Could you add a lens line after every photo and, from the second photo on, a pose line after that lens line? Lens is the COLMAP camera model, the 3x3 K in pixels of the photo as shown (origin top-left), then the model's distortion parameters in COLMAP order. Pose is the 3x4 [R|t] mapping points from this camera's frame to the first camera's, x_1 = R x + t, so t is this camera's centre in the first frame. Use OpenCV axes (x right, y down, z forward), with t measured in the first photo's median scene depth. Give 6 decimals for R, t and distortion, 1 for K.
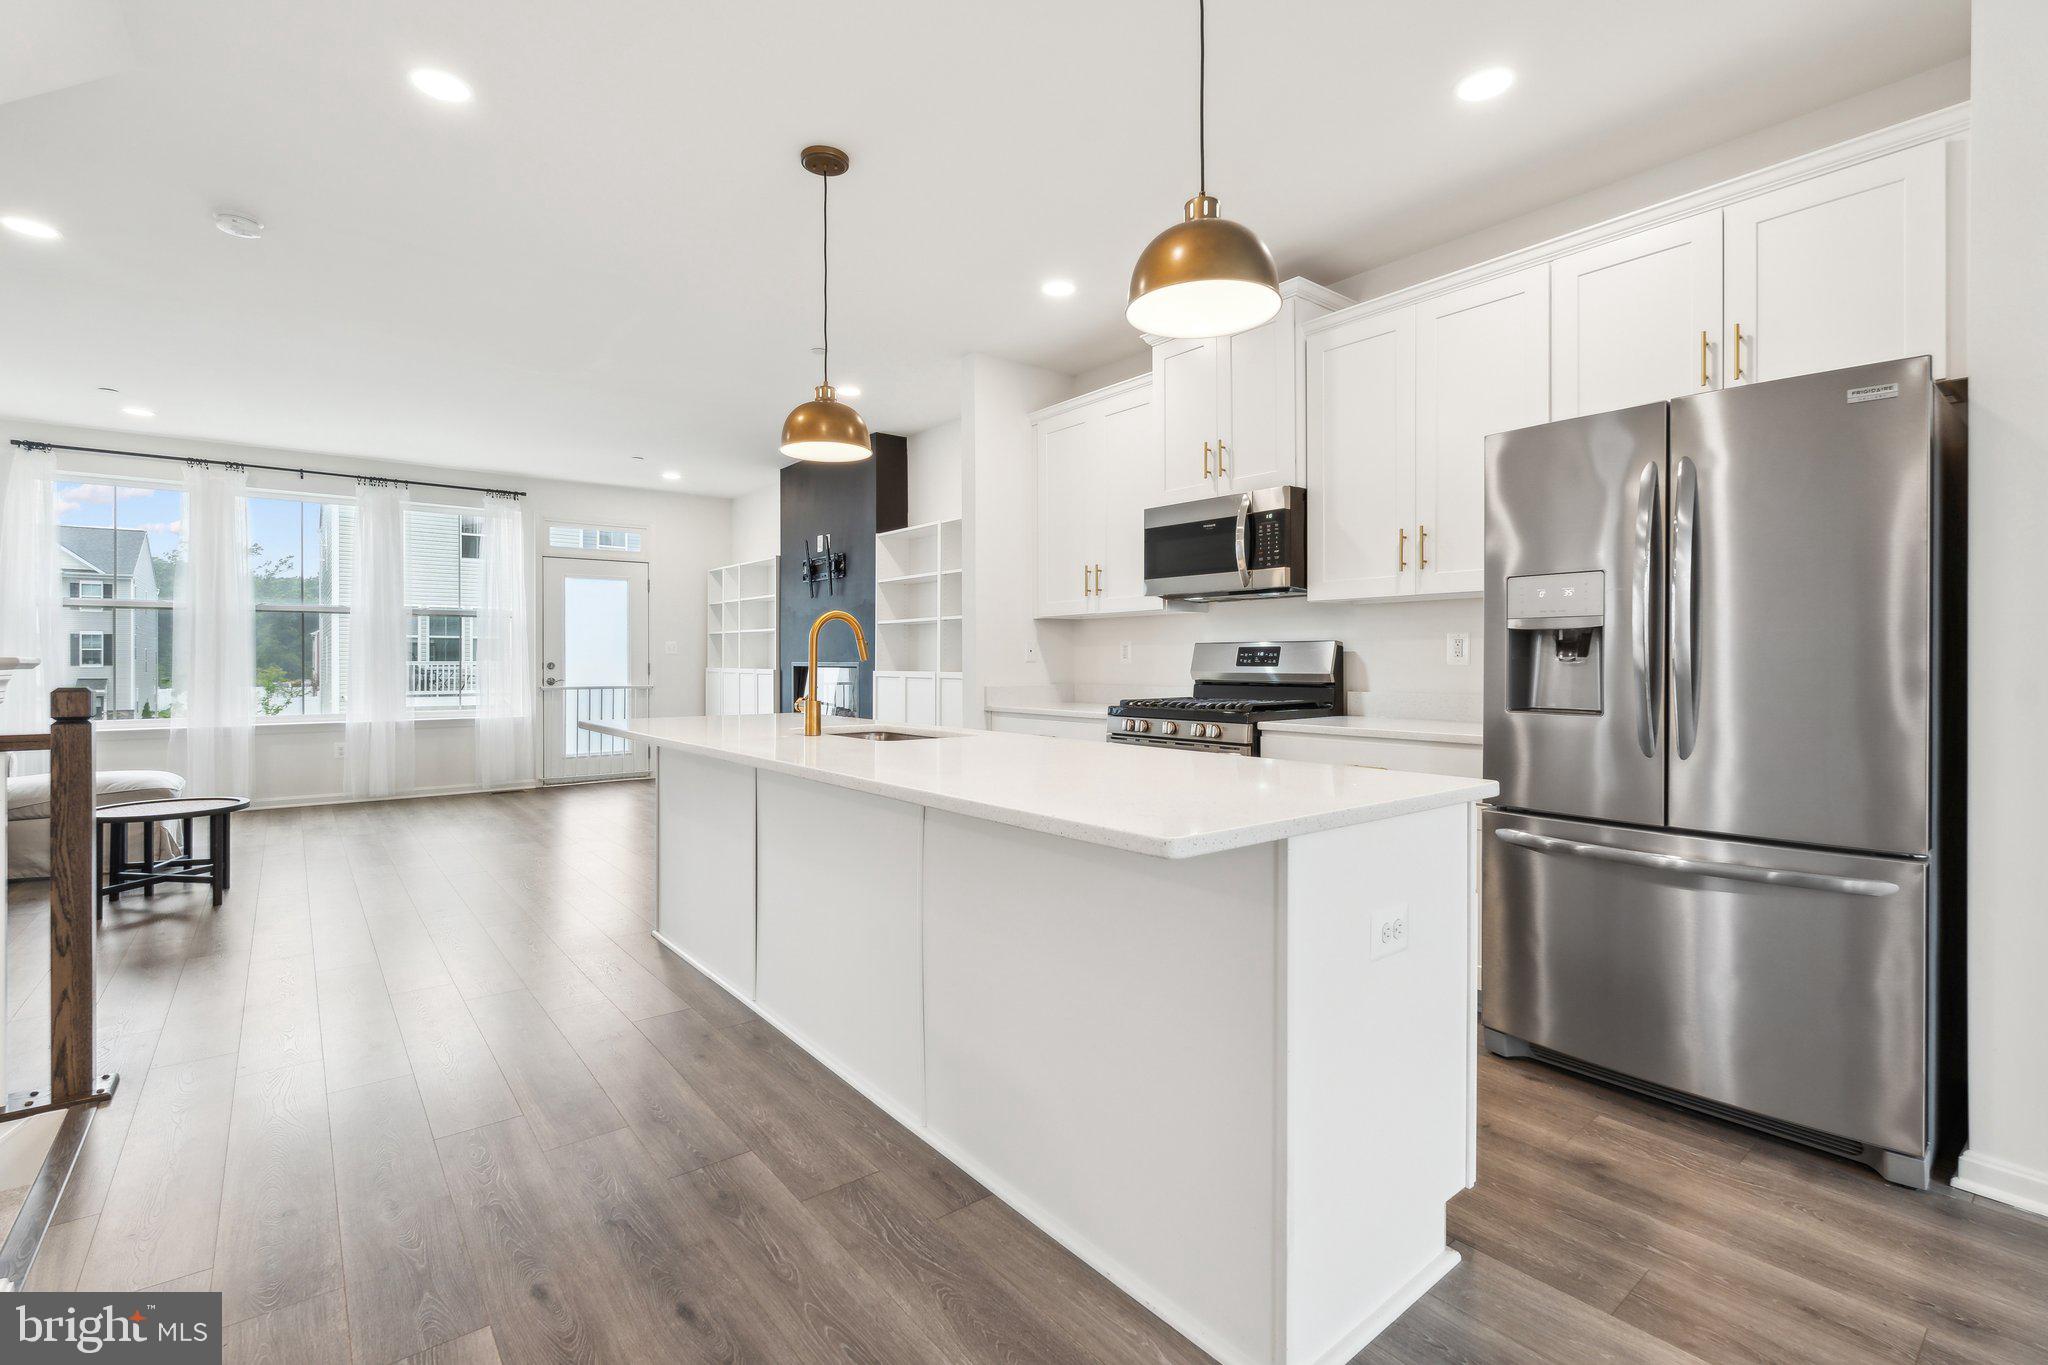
lens RADIAL K [[916.7, 0, 1002.2], [0, 916.7, 658.7], [0, 0, 1]] dist [-0.001748, 0.000001]
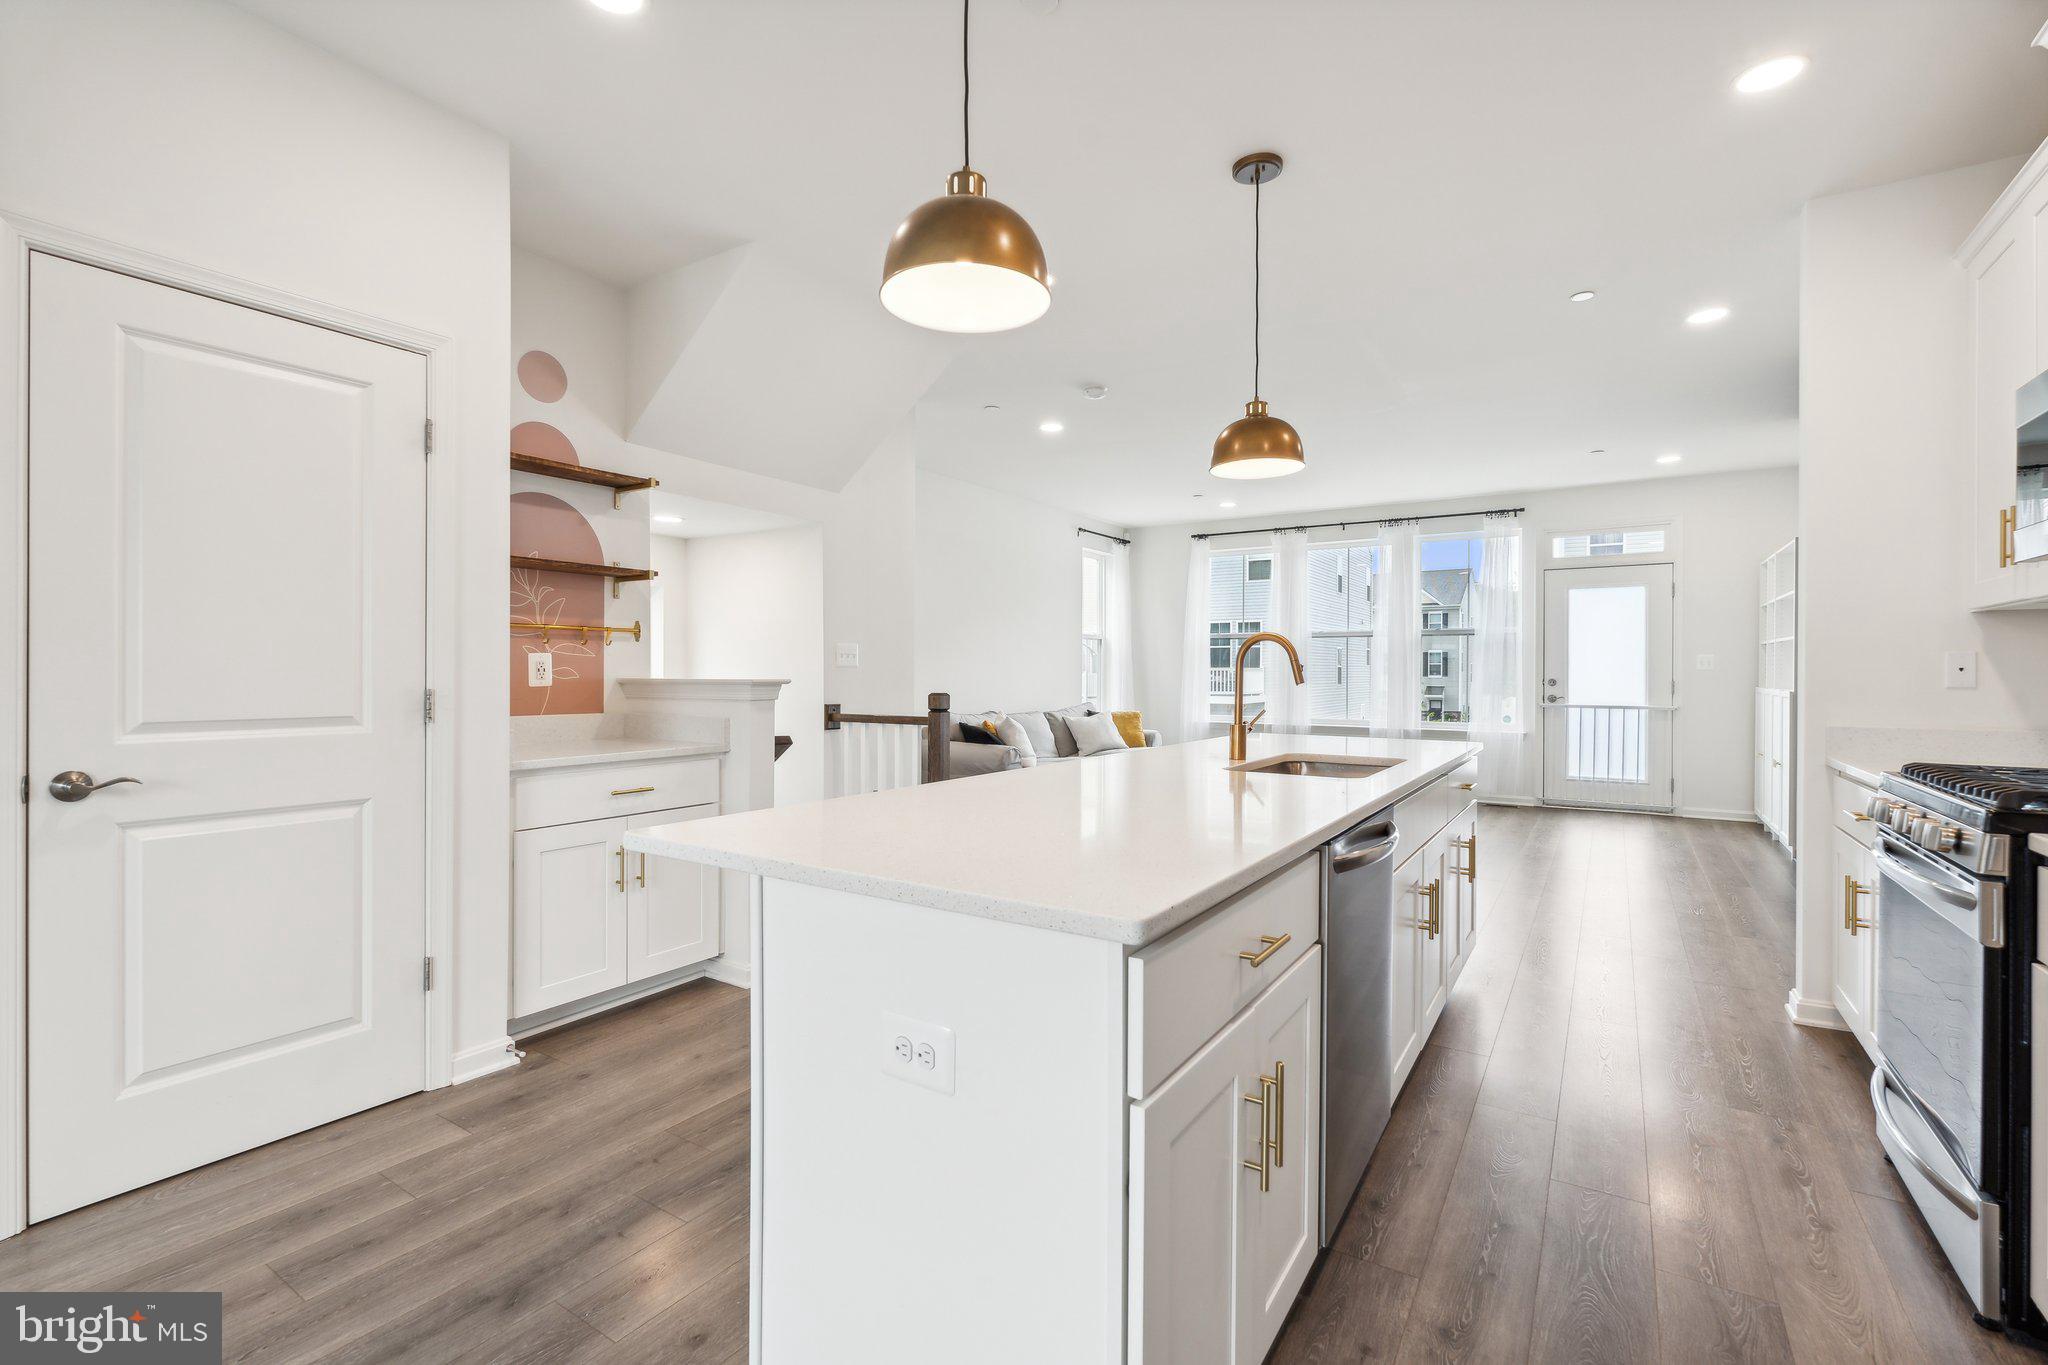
lens RADIAL K [[903.6, 0, 1018.9], [0, 903.6, 673.1], [0, 0, 1]] dist [-0.009738, 0.000013]
pose [[0.317607, 0.003604, -0.948216, 0.374199], [-0.001189, 0.999994, 0.003402, -0.007486], [0.948222, 0.000047, 0.317609, 0.269881]]
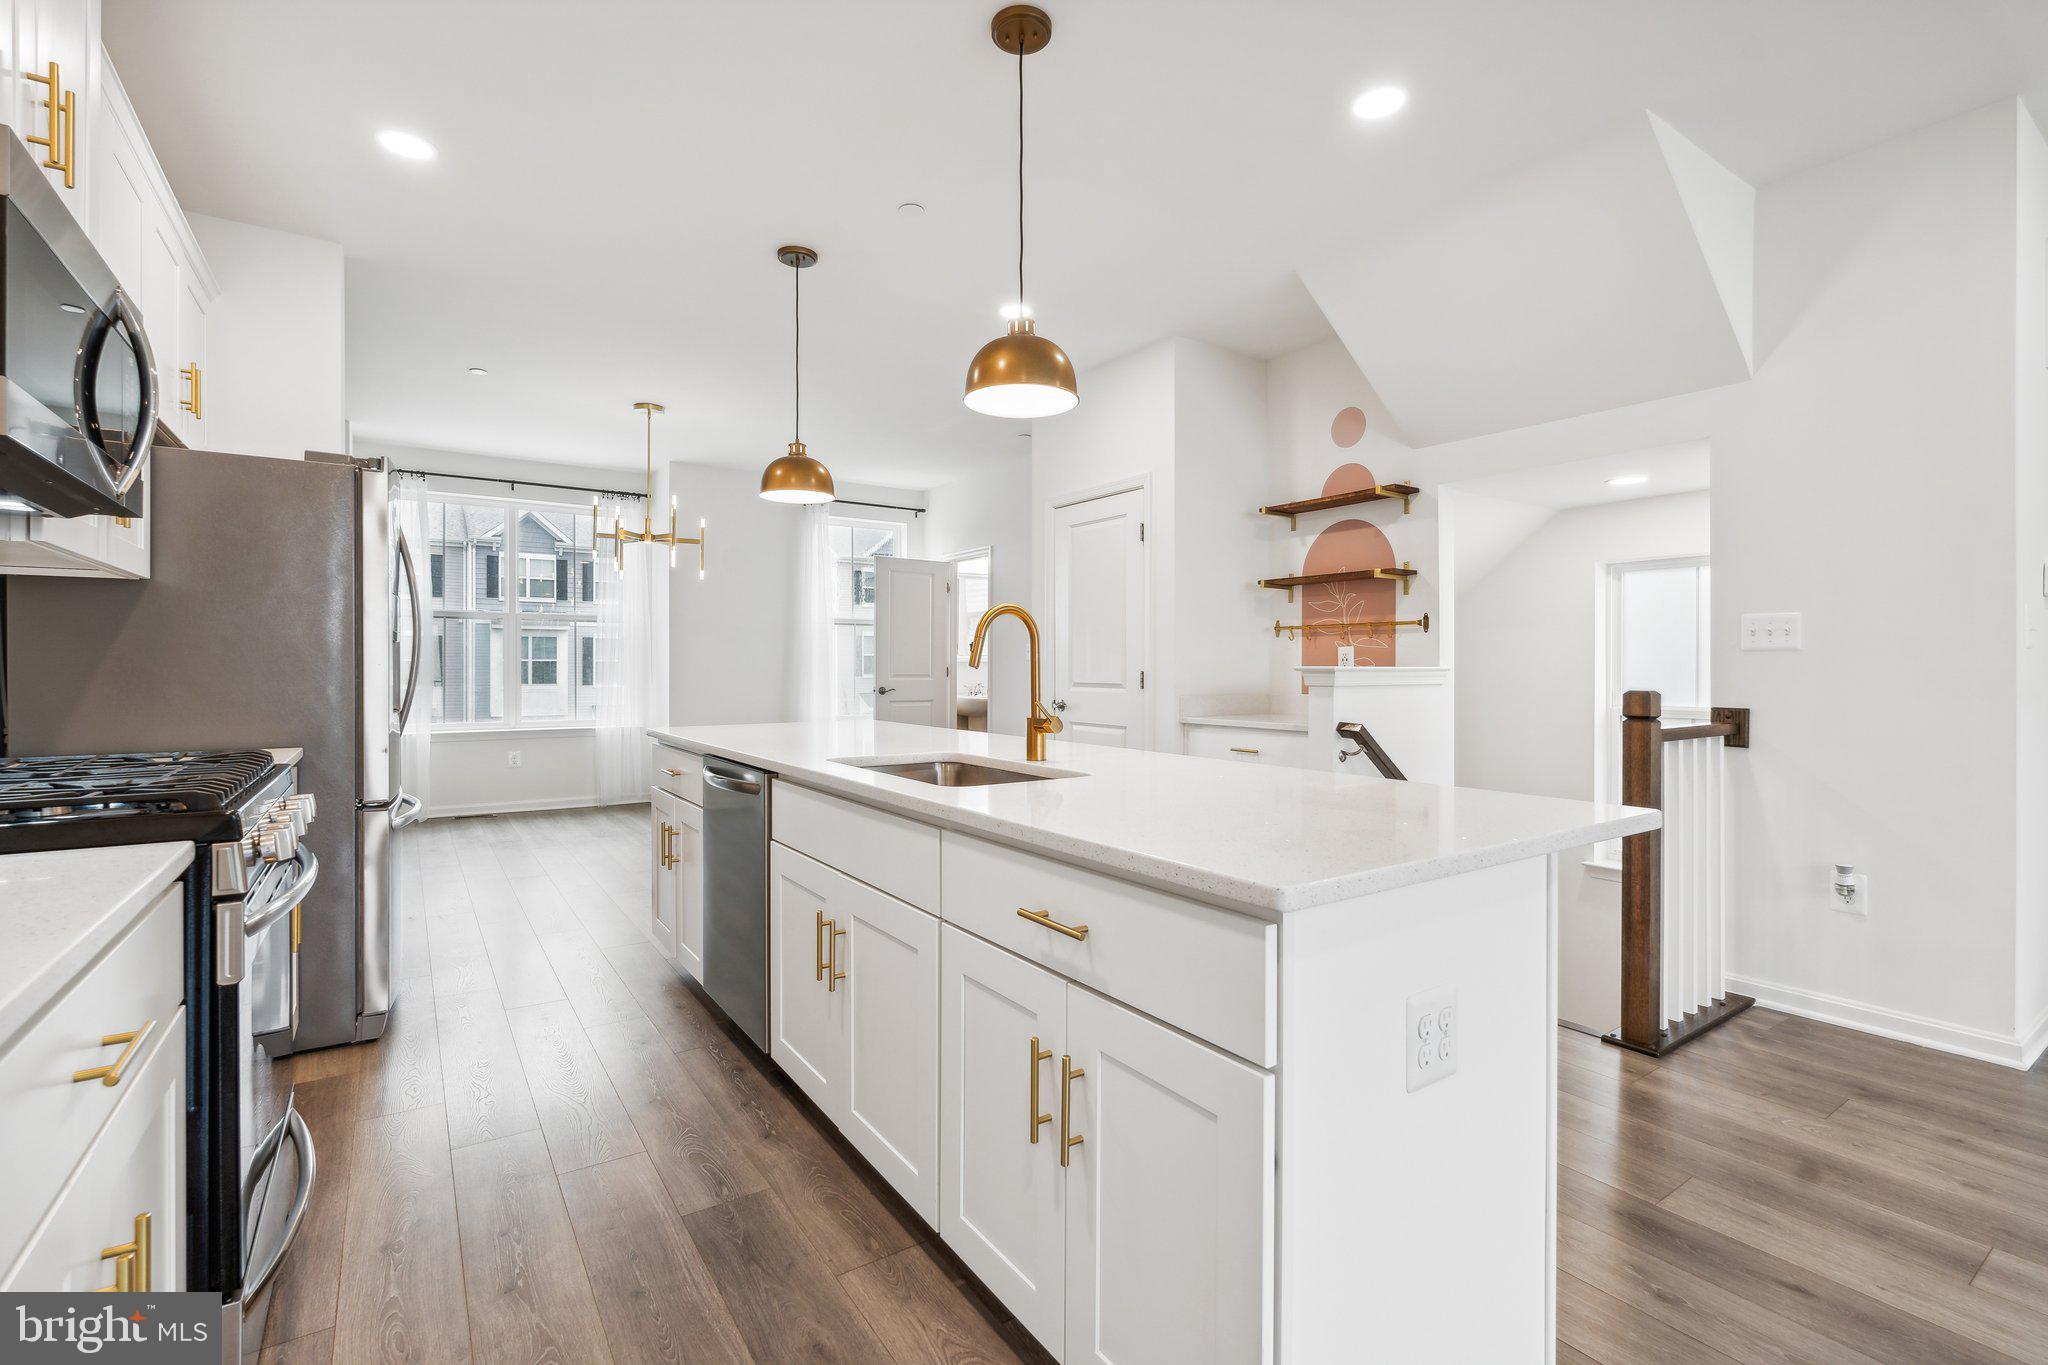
lens RADIAL K [[916.6, 0, 1021.1], [0, 916.6, 671.4], [0, 0, 1]] dist [-0.001229, 0.000366]
pose [[-0.997508, -0.000829, 0.070546, -0.151341], [-0.000738, 0.999999, 0.001324, 0.003167], [-0.070547, 0.001268, -0.997508, 1.060485]]
